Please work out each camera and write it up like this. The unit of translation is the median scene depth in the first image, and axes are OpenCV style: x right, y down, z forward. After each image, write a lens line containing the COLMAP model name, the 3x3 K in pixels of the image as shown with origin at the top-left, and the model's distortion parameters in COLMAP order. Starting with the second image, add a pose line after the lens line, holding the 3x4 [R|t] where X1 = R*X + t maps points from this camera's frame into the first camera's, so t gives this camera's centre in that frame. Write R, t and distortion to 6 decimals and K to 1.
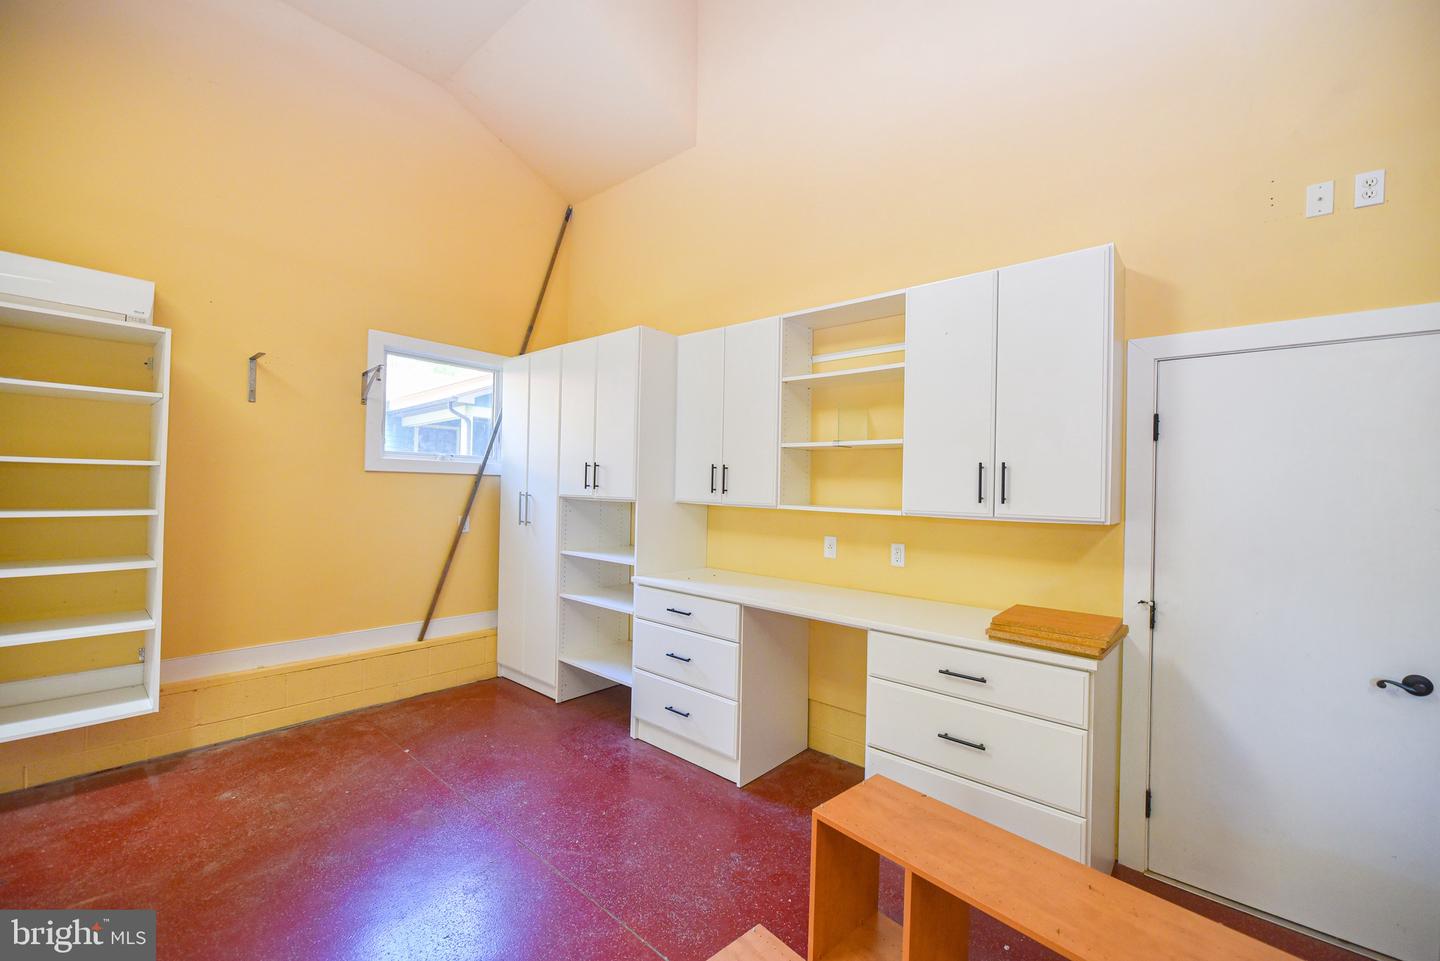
lens RADIAL K [[578.1, 0, 727.9], [0, 578.1, 486.0], [0, 0, 1]] dist [0.002629, -0.004460]
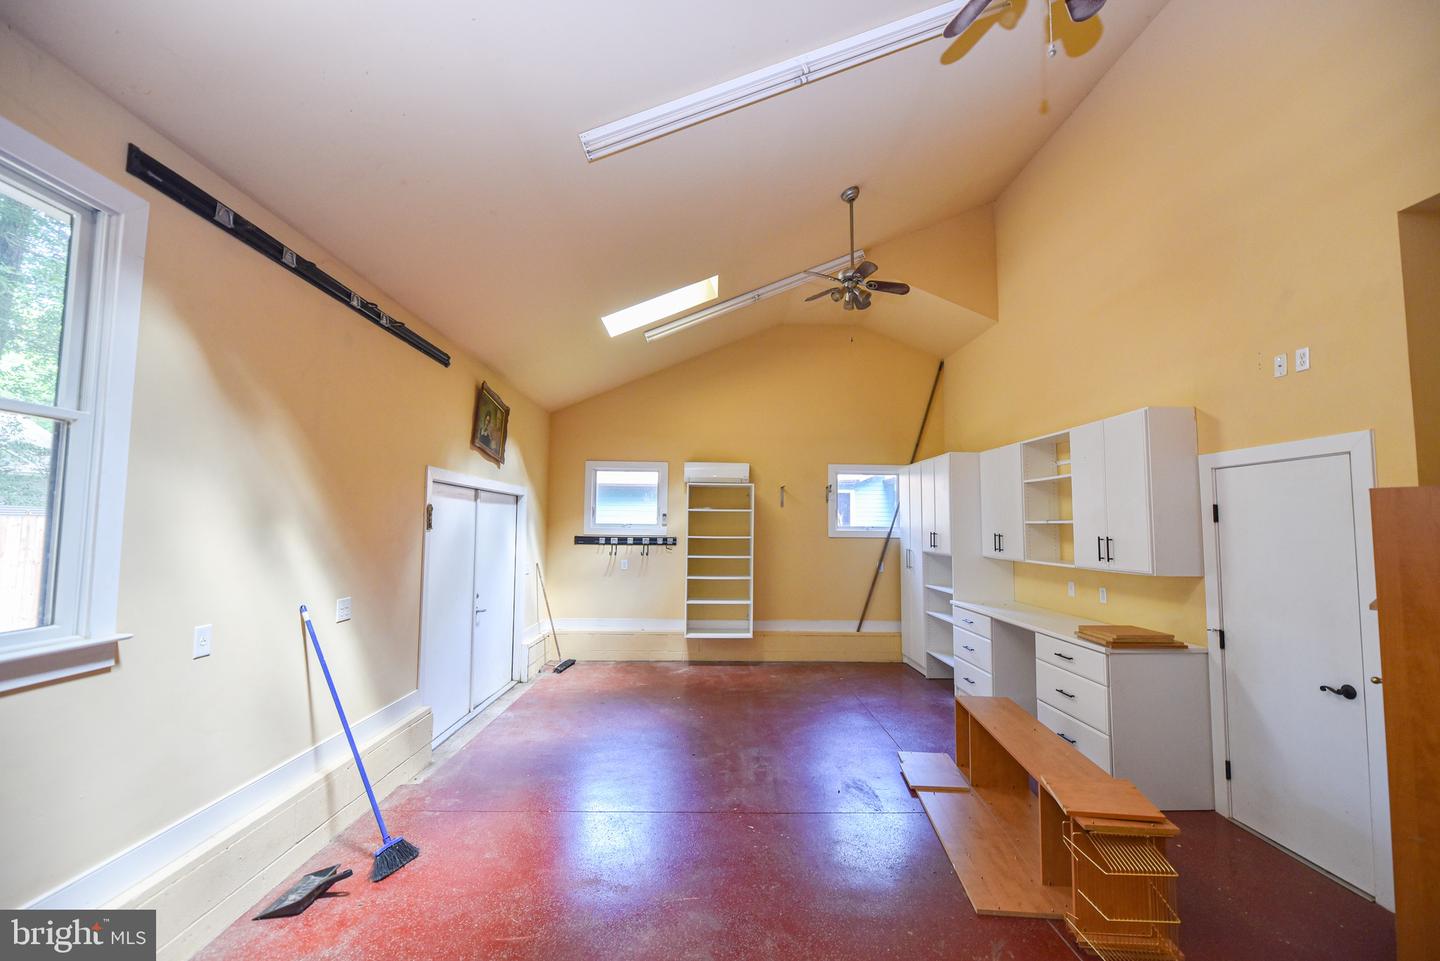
lens RADIAL K [[578.1, 0, 724.3], [0, 578.1, 487.9], [0, 0, 1]] dist [0.002629, -0.004460]
pose [[0.668069, -0.068905, -0.740902, 0.724406], [0.008753, 0.996362, -0.084771, -0.036996], [0.744048, 0.050148, 0.666242, -0.690477]]
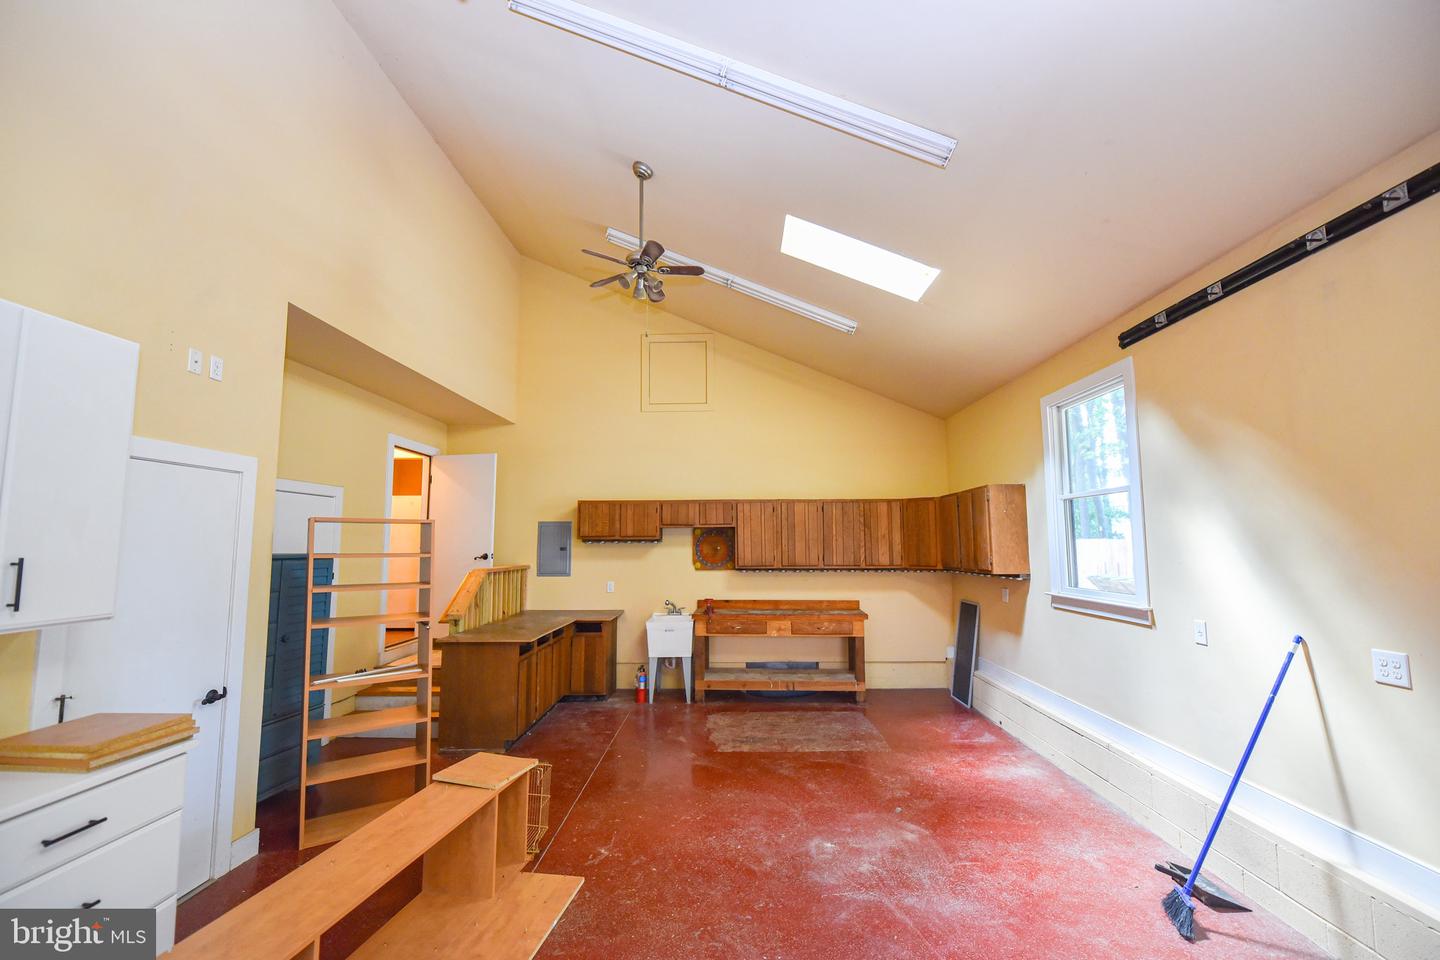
lens RADIAL K [[578.1, 0, 708.4], [0, 578.1, 491.9], [0, 0, 1]] dist [0.002629, -0.004460]
pose [[-0.626671, 0.050407, 0.777652, -0.510490], [-0.013833, 0.997029, -0.075774, -0.059769], [-0.779161, -0.058242, -0.624112, 0.555744]]
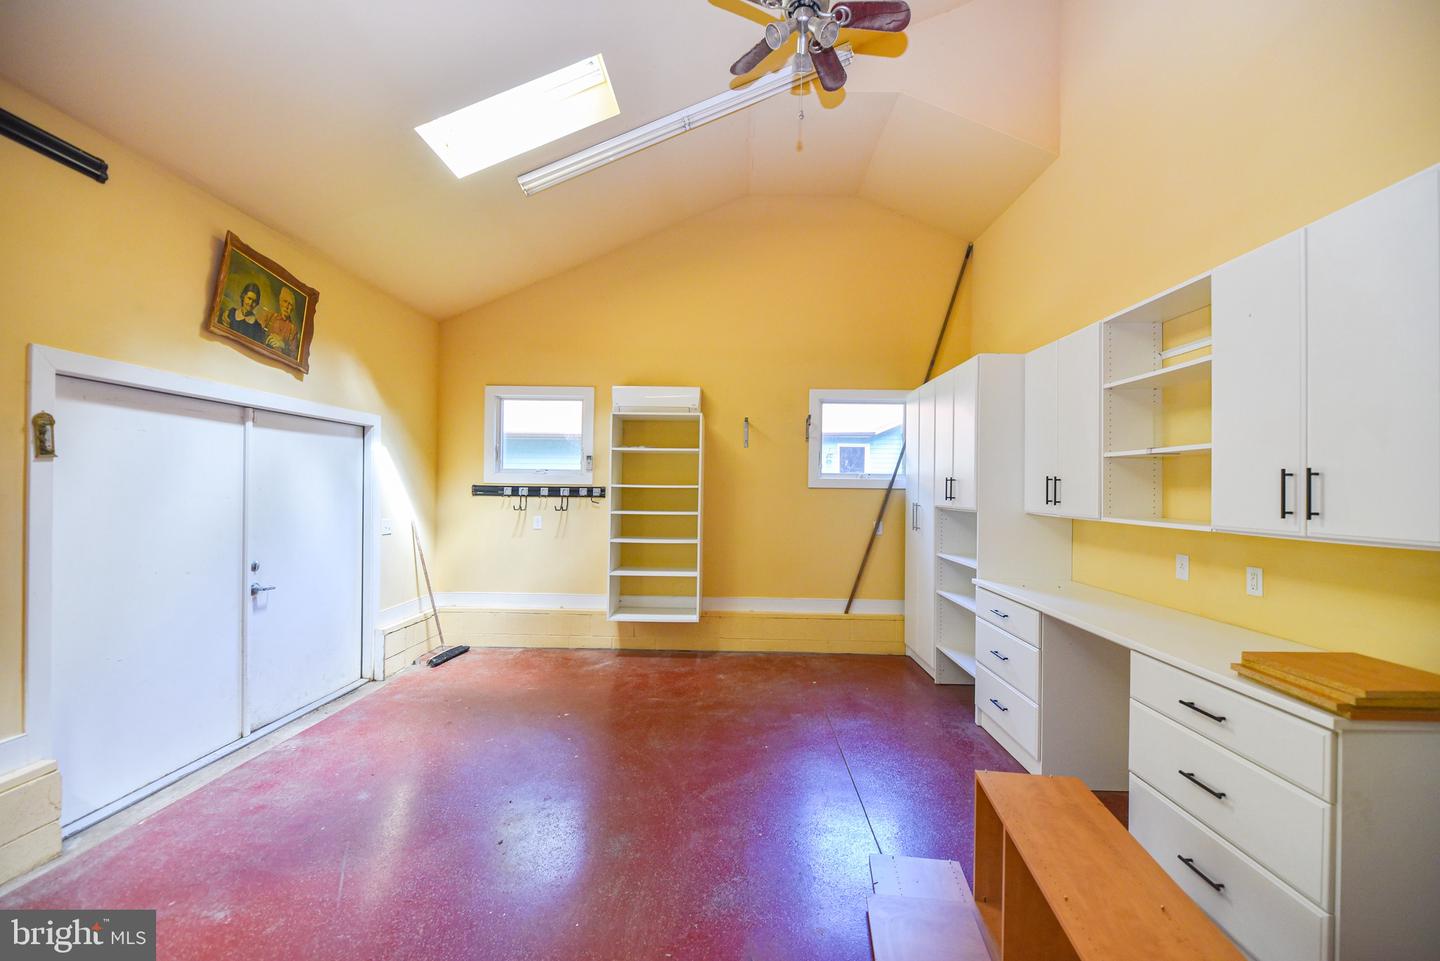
lens RADIAL K [[578.1, 0, 719.3], [0, 578.1, 484.6], [0, 0, 1]] dist [0.002629, -0.004460]
pose [[0.632249, -0.020539, -0.774493, 0.428199], [0.004968, 0.999735, -0.022456, -0.003172], [0.774750, 0.010350, 0.632183, -0.099587]]
